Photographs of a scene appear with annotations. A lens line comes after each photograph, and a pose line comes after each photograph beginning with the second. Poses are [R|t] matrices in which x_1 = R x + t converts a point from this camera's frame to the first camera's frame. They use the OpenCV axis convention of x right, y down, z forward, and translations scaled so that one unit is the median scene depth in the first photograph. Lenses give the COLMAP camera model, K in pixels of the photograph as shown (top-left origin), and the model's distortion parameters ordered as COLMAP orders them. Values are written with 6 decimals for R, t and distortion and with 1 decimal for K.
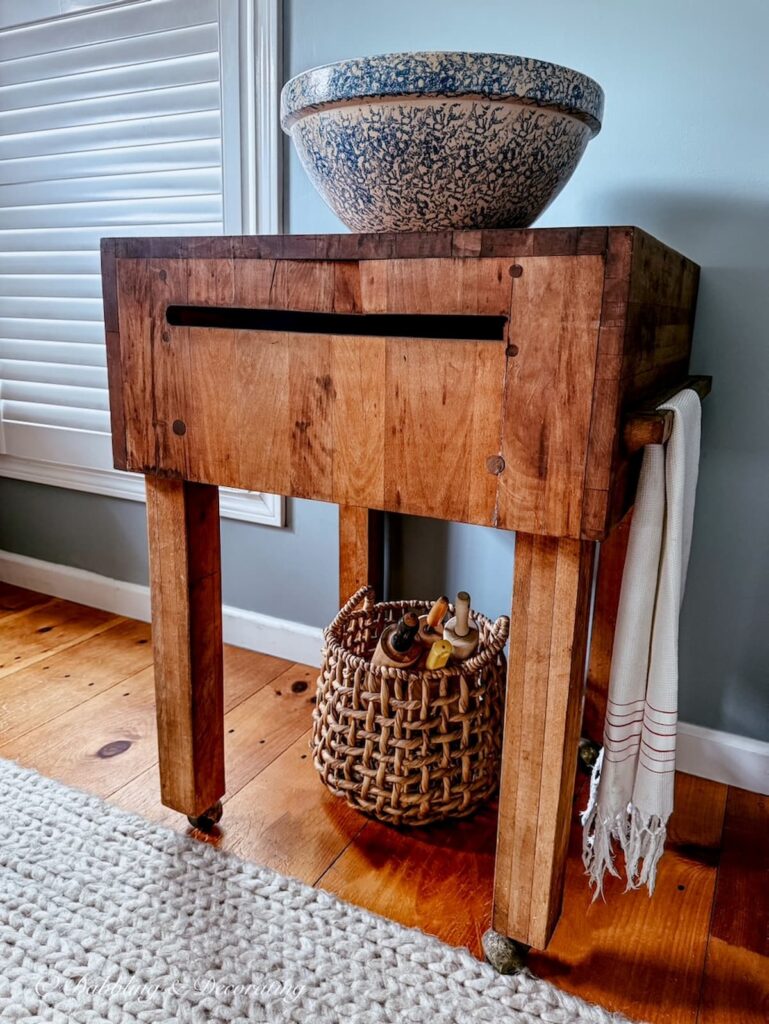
lens RADIAL K [[760.4, 0, 390.2], [0, 760.4, 513.7], [0, 0, 1]] dist [0.012987, -0.018058]
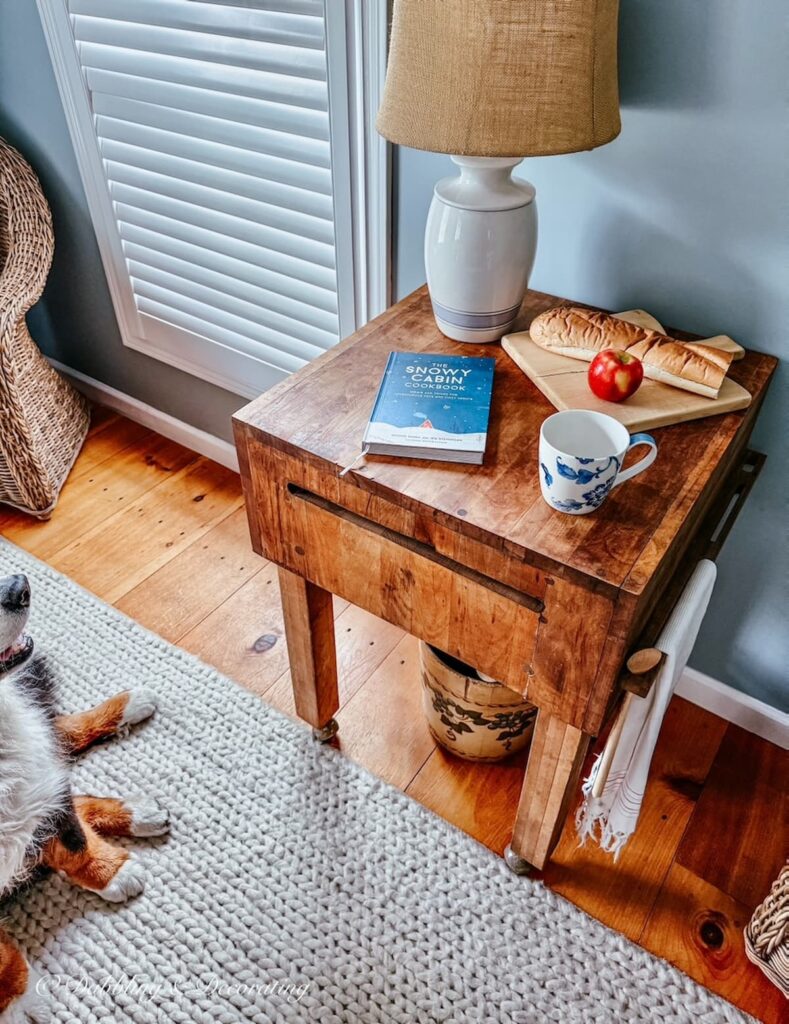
lens RADIAL K [[756.8, 0, 396.4], [0, 756.8, 492.5], [0, 0, 1]] dist [0.049953, -0.071138]
pose [[0.989564, 0.060835, -0.130624, 0.039098], [-0.000600, 0.908241, 0.418447, -0.698159], [0.144094, -0.414002, 0.898799, -0.090839]]
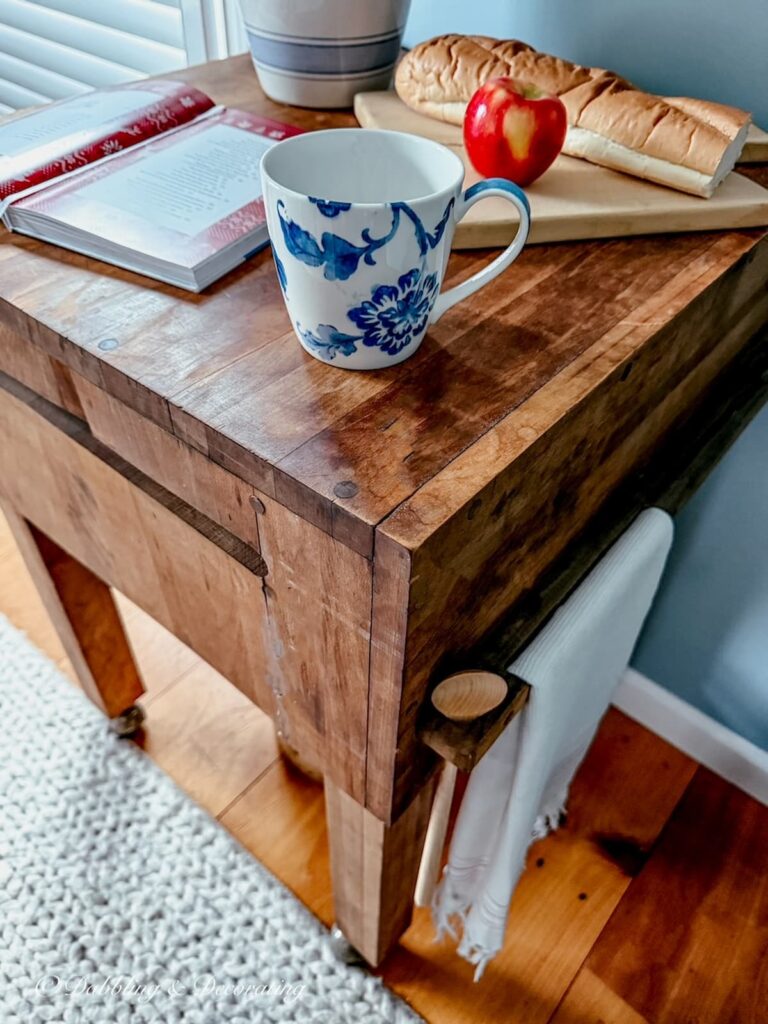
lens RADIAL K [[760.4, 0, 387.3], [0, 760.4, 512.2], [0, 0, 1]] dist [0.012987, -0.018058]
pose [[0.973276, 0.156281, -0.168258, 0.245391], [-0.056594, 0.873343, 0.483807, -0.414138], [0.222557, -0.461355, 0.858848, 0.381282]]
